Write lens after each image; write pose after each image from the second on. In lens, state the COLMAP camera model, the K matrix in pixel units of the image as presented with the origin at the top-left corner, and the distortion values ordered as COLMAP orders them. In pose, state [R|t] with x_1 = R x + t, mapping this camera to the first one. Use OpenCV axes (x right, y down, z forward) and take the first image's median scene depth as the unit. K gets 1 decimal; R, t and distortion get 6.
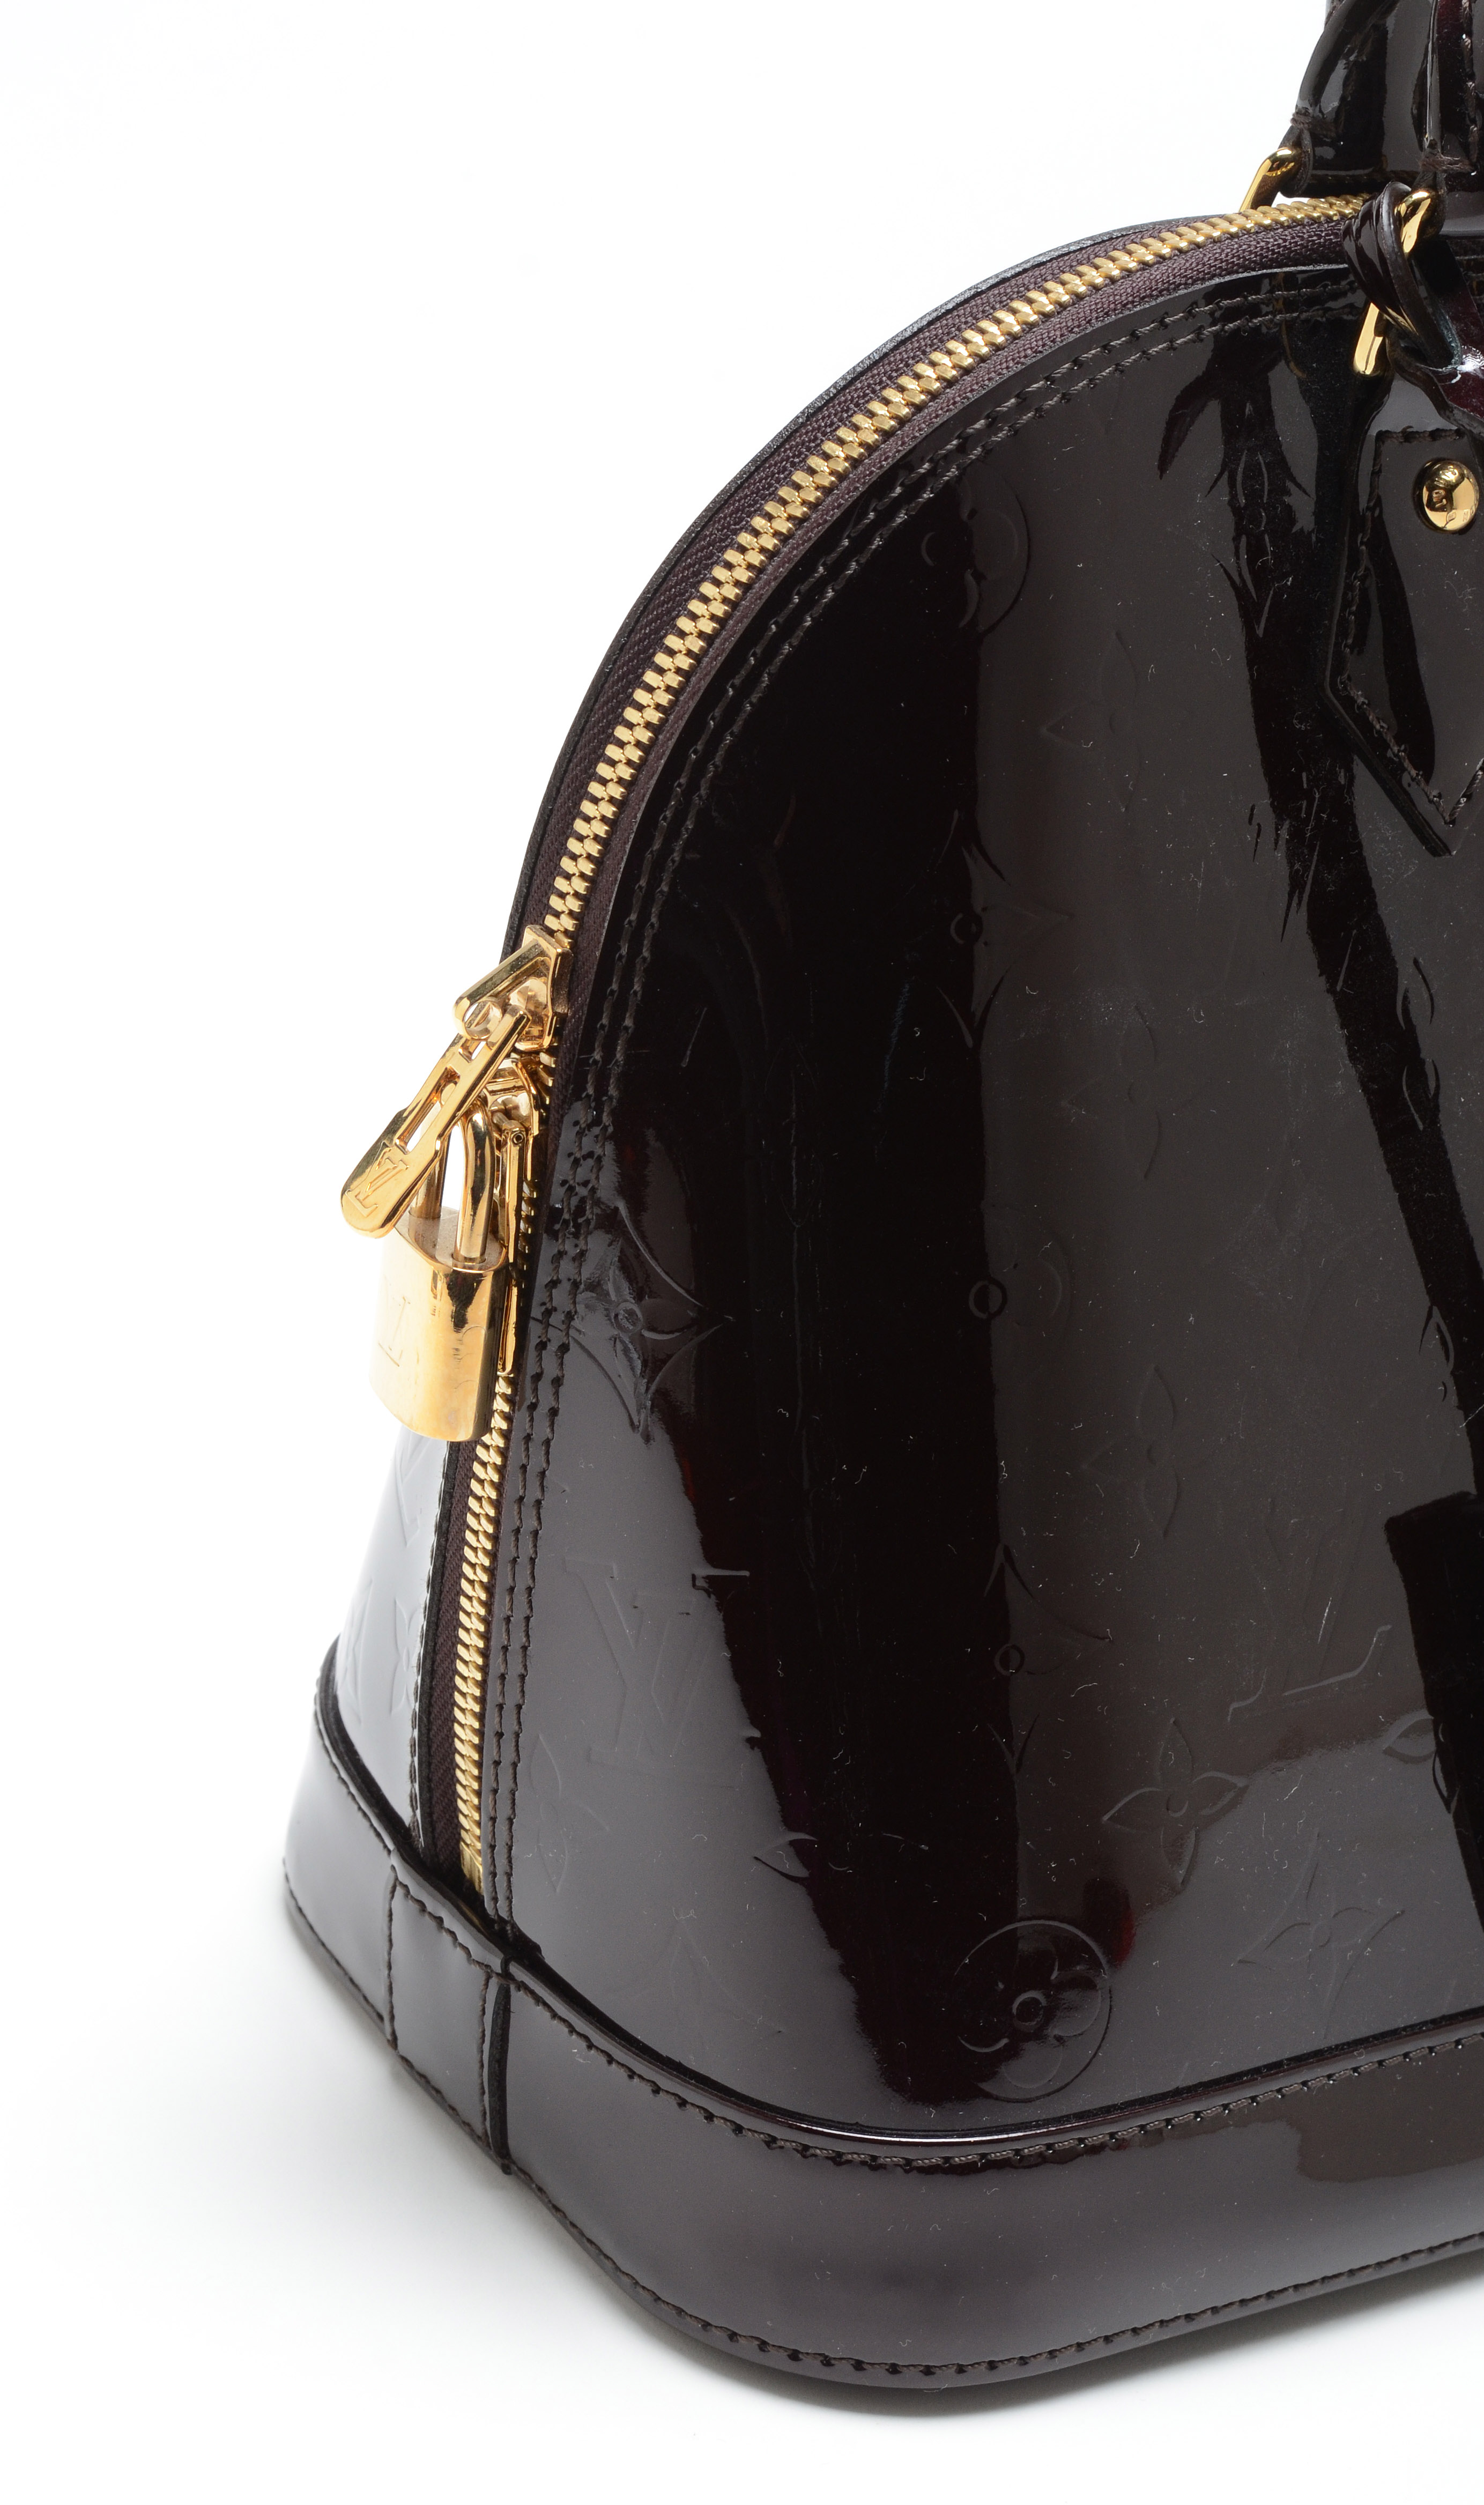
lens RADIAL K [[5007.0, 0, 742.4], [0, 5007.0, 1251.9], [0, 0, 1]] dist [-0.007439, 0.000000]
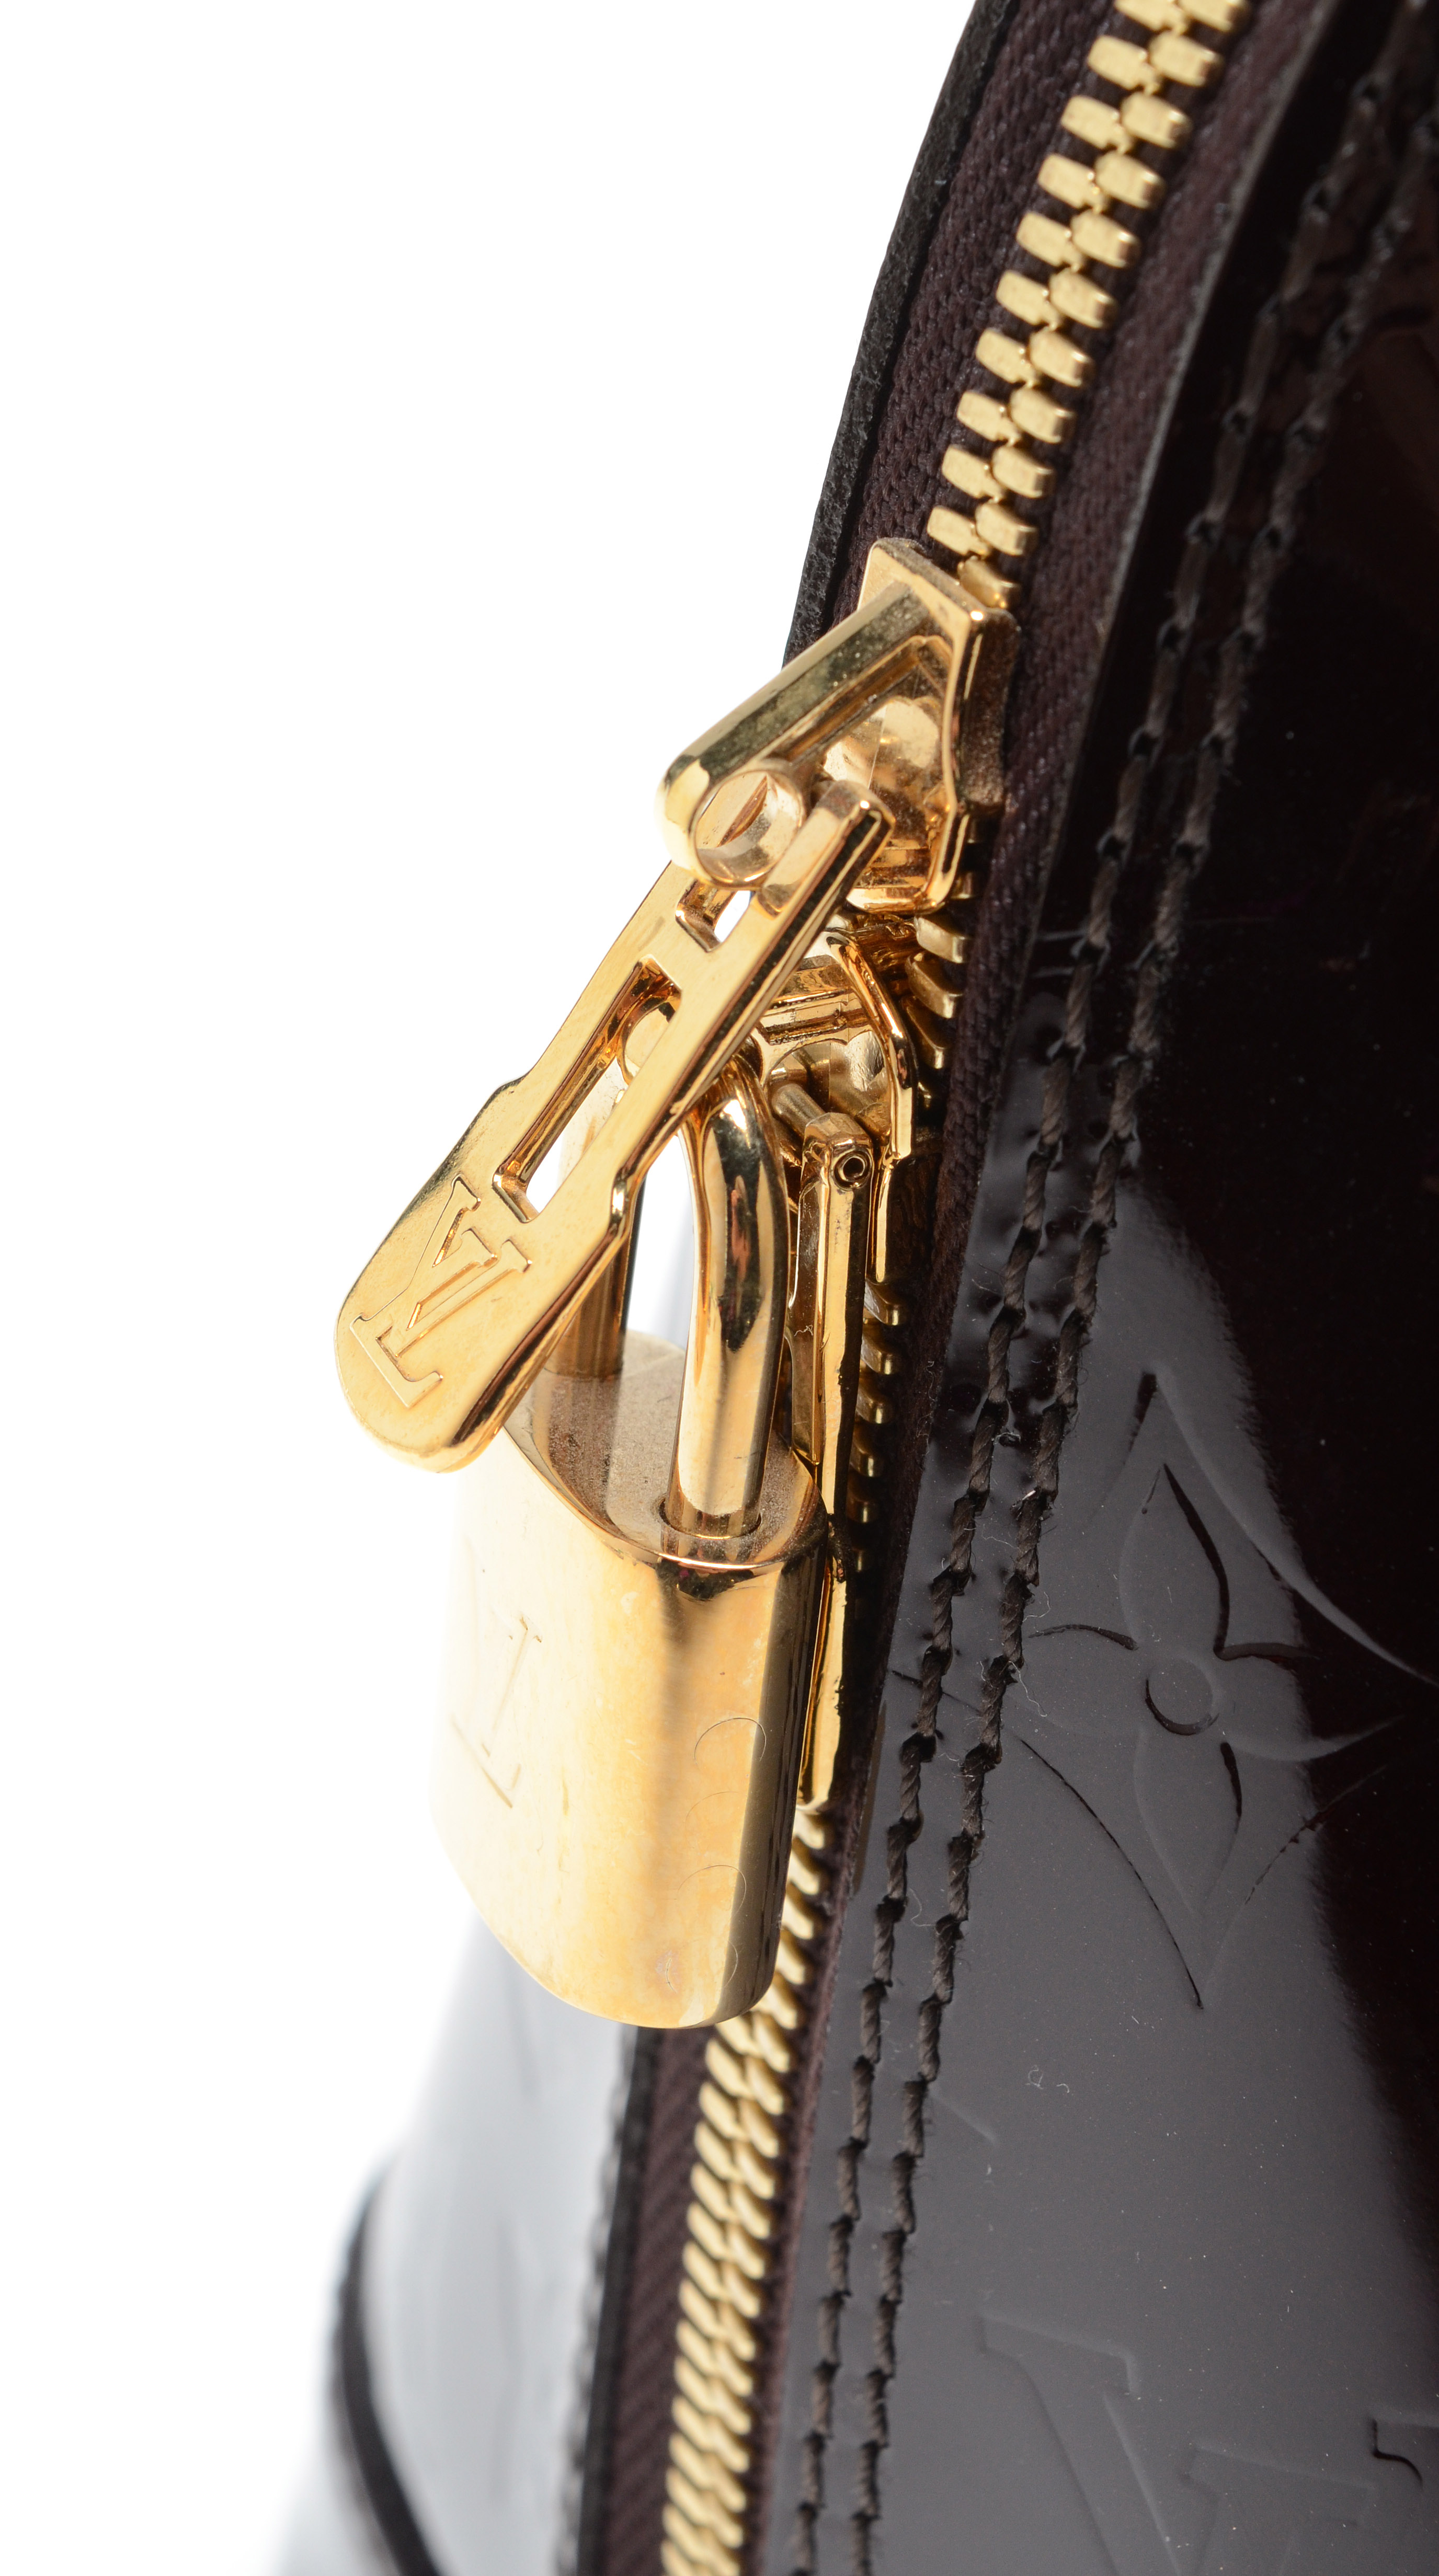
lens RADIAL K [[6350.9, 0, 716.9], [0, 6350.9, 1285.2], [0, 0, 1]] dist [0.063170, 0.000000]
pose [[0.999269, -0.008589, -0.037242, -0.037971], [0.010815, 0.998141, 0.059980, -0.040786], [0.036658, -0.060339, 0.997505, 0.568336]]
